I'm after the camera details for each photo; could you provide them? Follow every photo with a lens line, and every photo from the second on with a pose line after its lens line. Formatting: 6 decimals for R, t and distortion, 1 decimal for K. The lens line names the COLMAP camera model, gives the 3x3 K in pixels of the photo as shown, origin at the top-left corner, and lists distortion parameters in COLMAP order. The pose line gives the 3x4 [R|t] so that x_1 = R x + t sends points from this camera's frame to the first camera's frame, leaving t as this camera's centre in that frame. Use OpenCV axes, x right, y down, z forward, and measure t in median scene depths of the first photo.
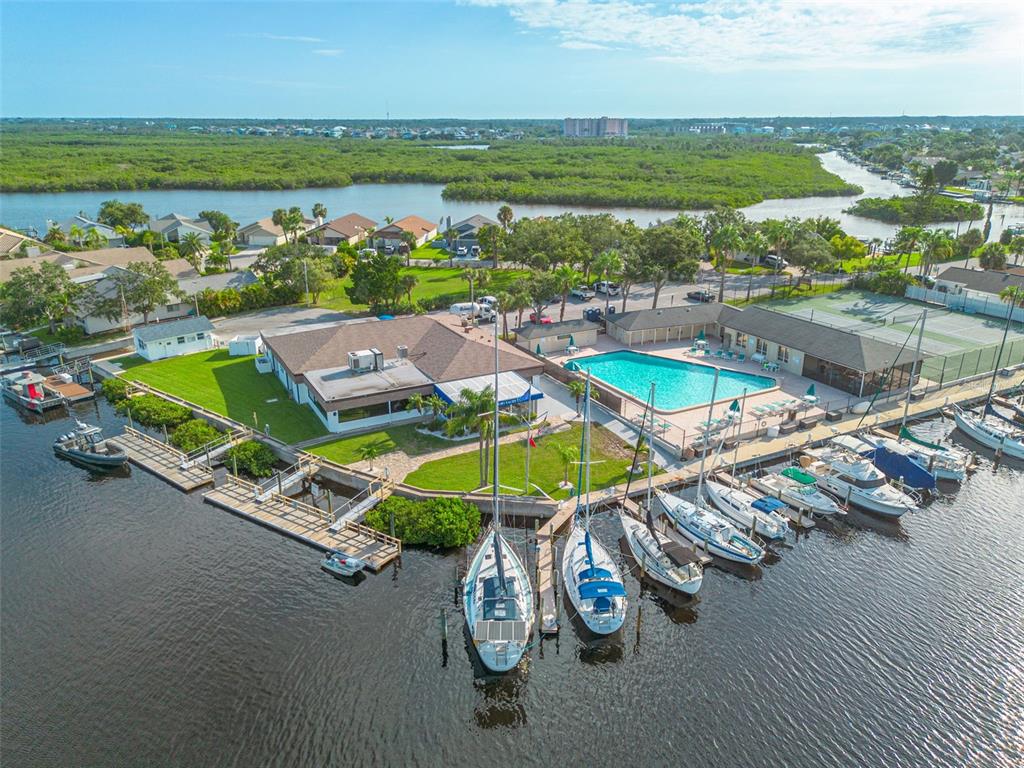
lens RADIAL K [[781.4, 0, 512.0], [0, 781.4, 384.0], [0, 0, 1]] dist [0.007044, 0.003495]
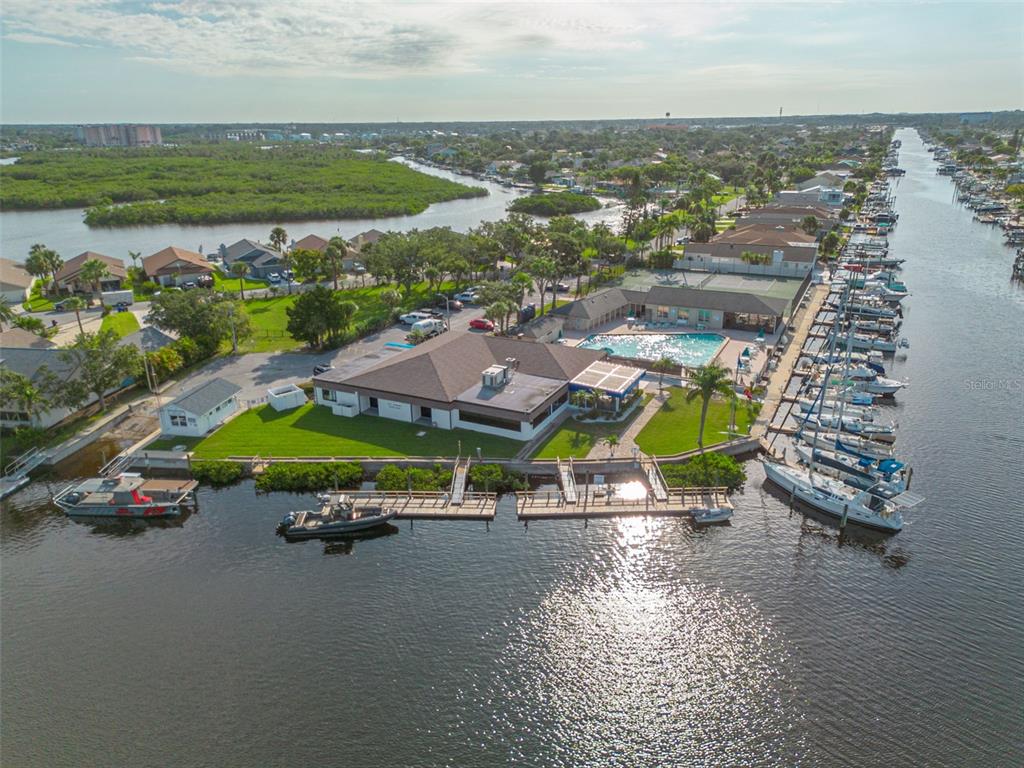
lens RADIAL K [[781.4, 0, 512.0], [0, 781.4, 384.0], [0, 0, 1]] dist [0.007044, 0.003495]
pose [[0.782876, -0.202506, 0.588299, -0.102533], [0.202779, 0.976967, 0.066446, -0.010928], [-0.588205, 0.067276, 0.805909, 0.013982]]
